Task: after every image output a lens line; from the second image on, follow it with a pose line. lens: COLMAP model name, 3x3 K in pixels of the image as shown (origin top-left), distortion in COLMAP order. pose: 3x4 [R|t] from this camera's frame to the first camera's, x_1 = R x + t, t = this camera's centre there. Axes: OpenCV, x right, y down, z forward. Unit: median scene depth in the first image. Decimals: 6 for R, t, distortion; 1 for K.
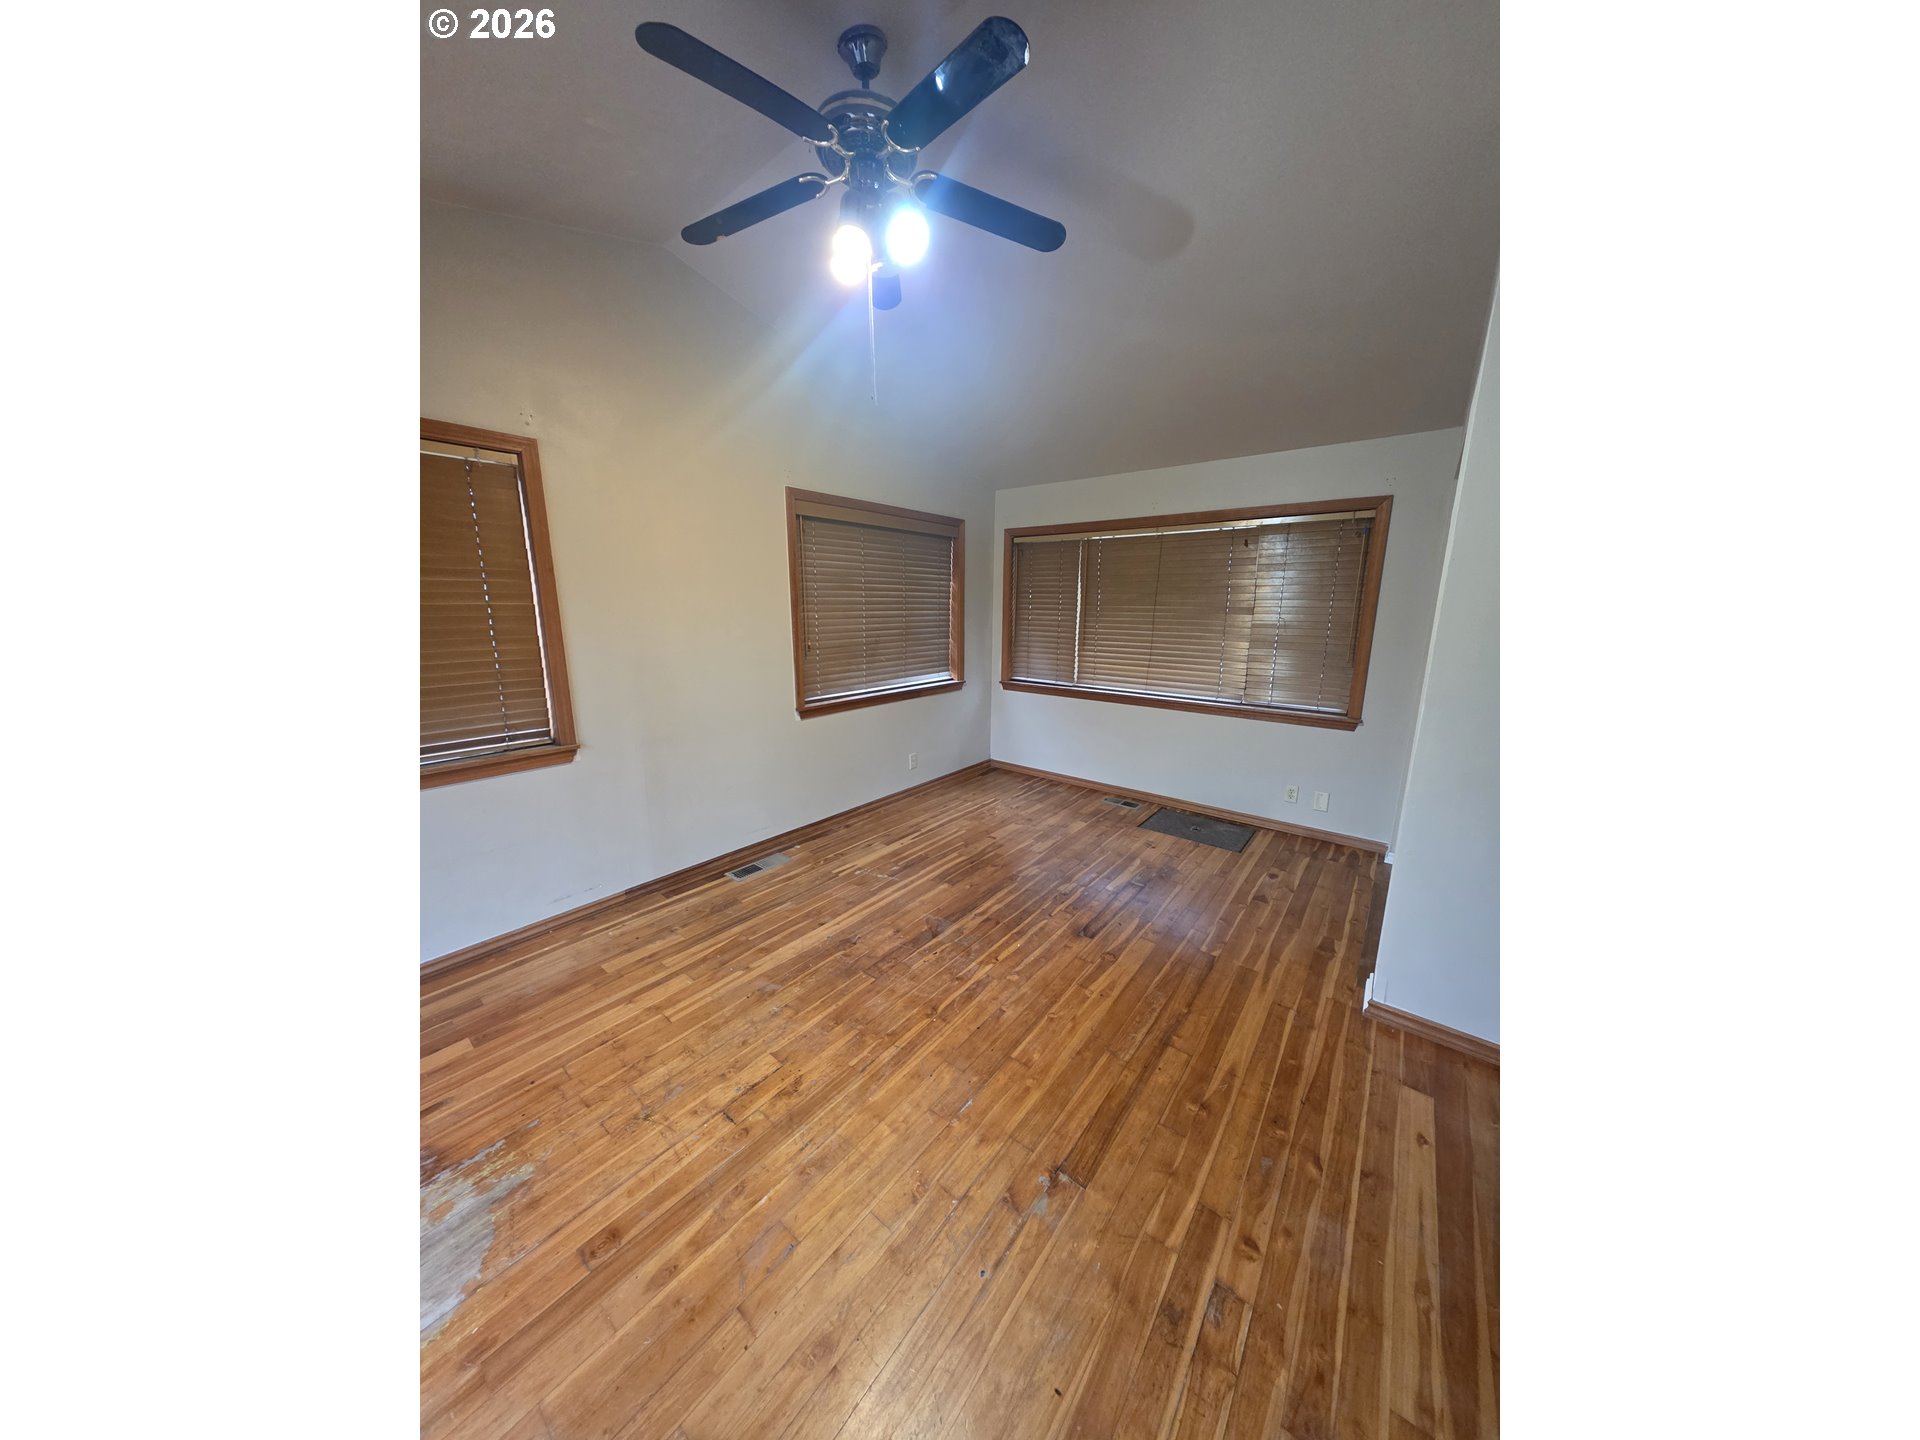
lens RADIAL K [[571.6, 0, 960.0], [0, 571.6, 720.0], [0, 0, 1]] dist [0.000363, -0.000013]
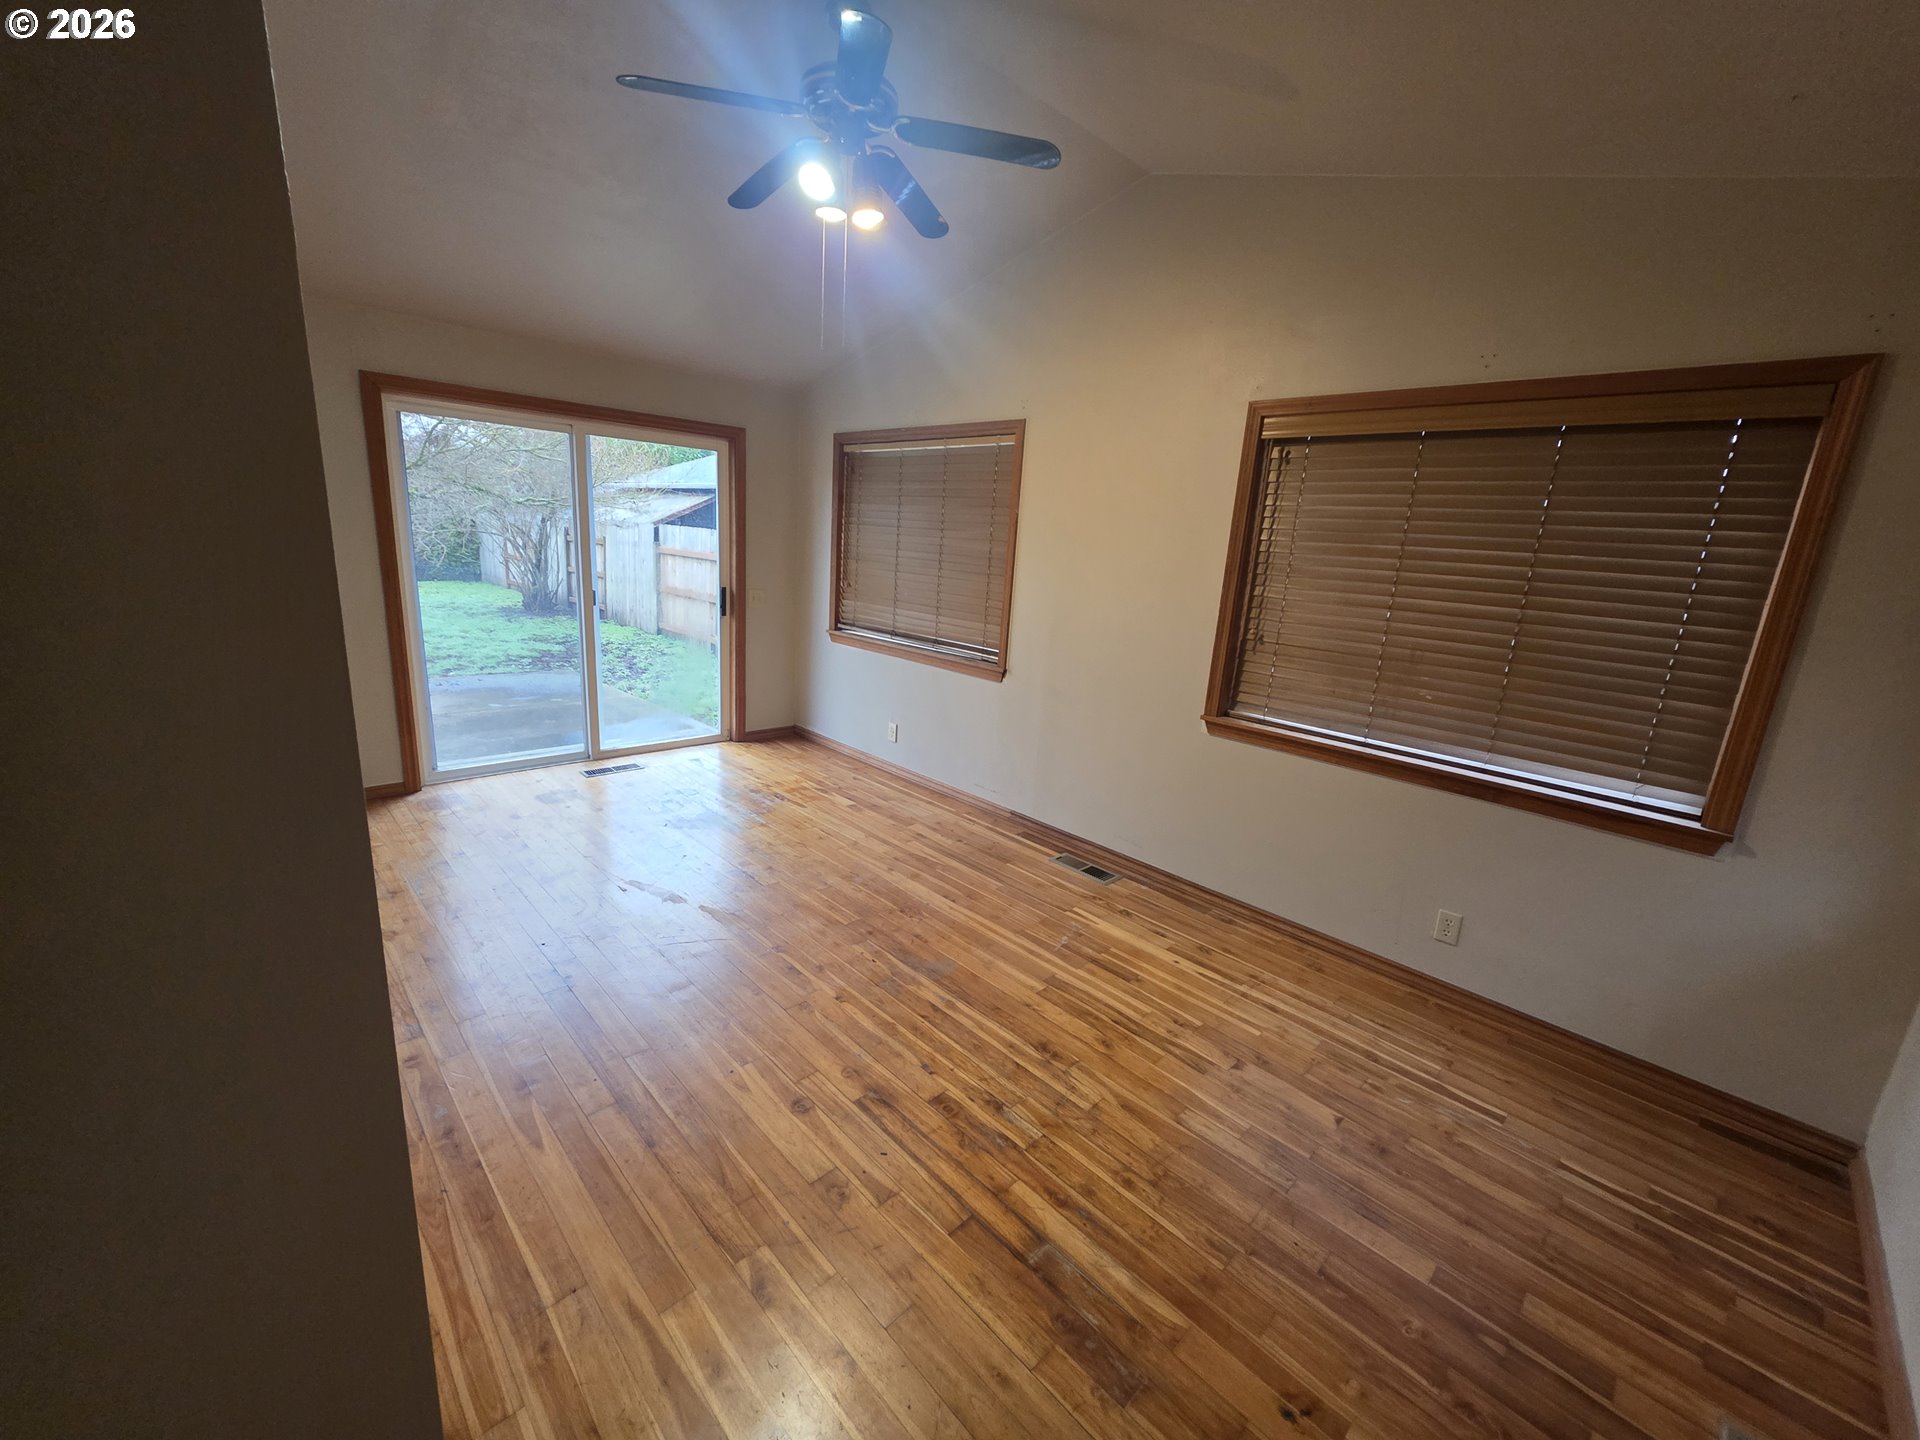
lens RADIAL K [[766.2, 0, 960.0], [0, 766.2, 720.0], [0, 0, 1]] dist [0.000958, 0.000001]
pose [[-0.132492, 0.217596, -0.967005, 0.697603], [-0.265474, 0.932171, 0.246131, -0.173595], [0.954971, 0.289325, -0.065740, 0.792959]]
